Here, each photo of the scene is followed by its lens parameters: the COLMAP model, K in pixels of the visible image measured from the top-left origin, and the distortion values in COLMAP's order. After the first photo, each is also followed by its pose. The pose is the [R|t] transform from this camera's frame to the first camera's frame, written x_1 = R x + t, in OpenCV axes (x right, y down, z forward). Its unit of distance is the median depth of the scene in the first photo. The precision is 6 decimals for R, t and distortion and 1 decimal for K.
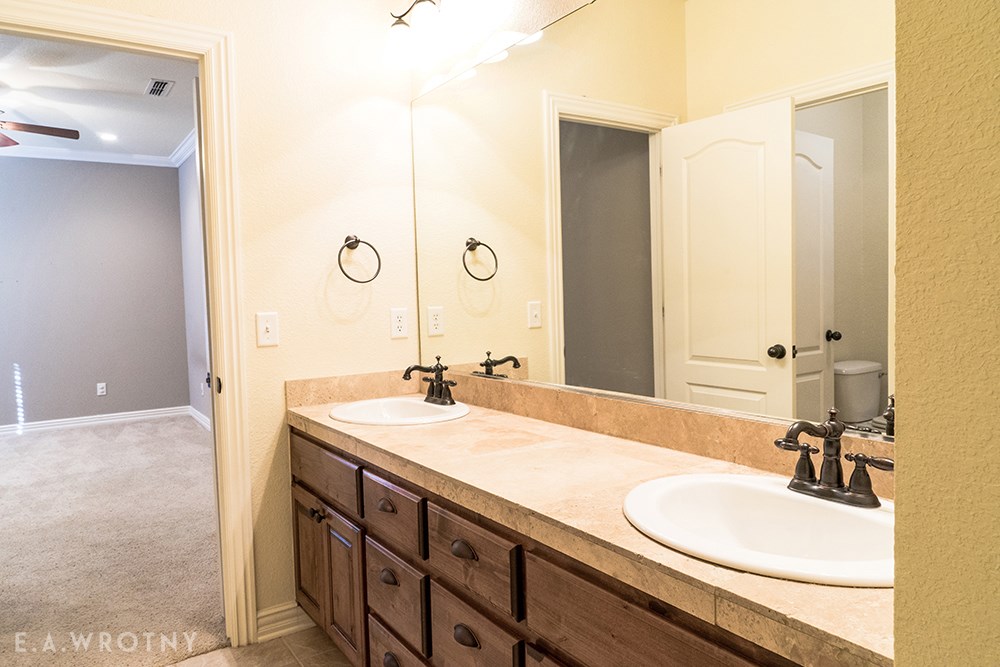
lens RADIAL K [[691.8, 0, 497.1], [0, 691.8, 323.9], [0, 0, 1]] dist [-0.007509, -0.003554]
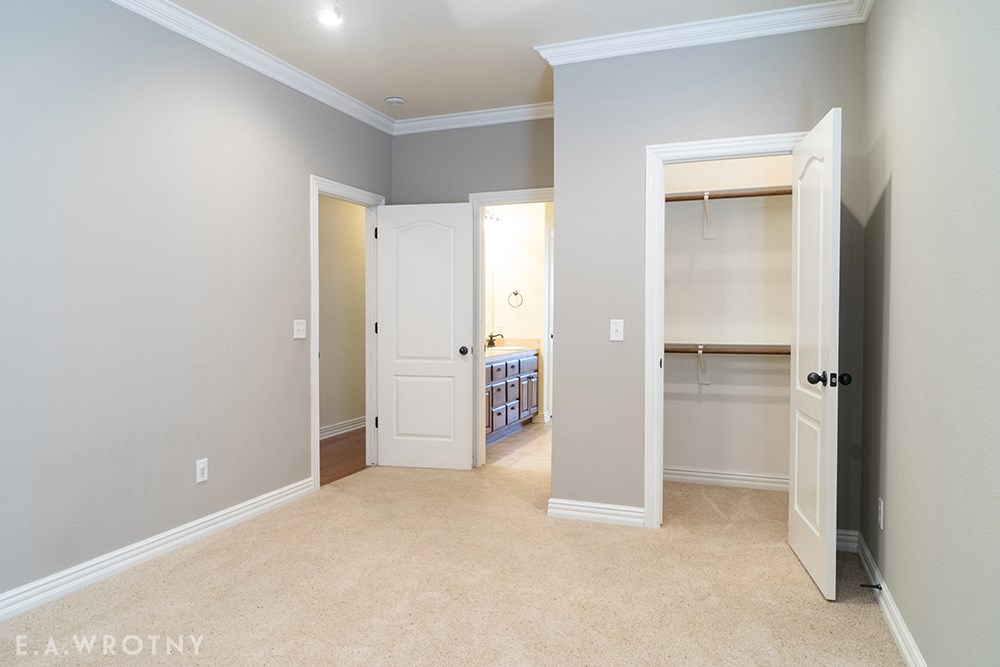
lens RADIAL K [[691.8, 0, 497.1], [0, 691.8, 323.9], [0, 0, 1]] dist [-0.007509, -0.003554]
pose [[0.802106, 0.015763, 0.596974, -0.561368], [0.007256, 0.999321, -0.036137, 0.035497], [-0.597138, 0.033317, 0.801447, -0.453105]]
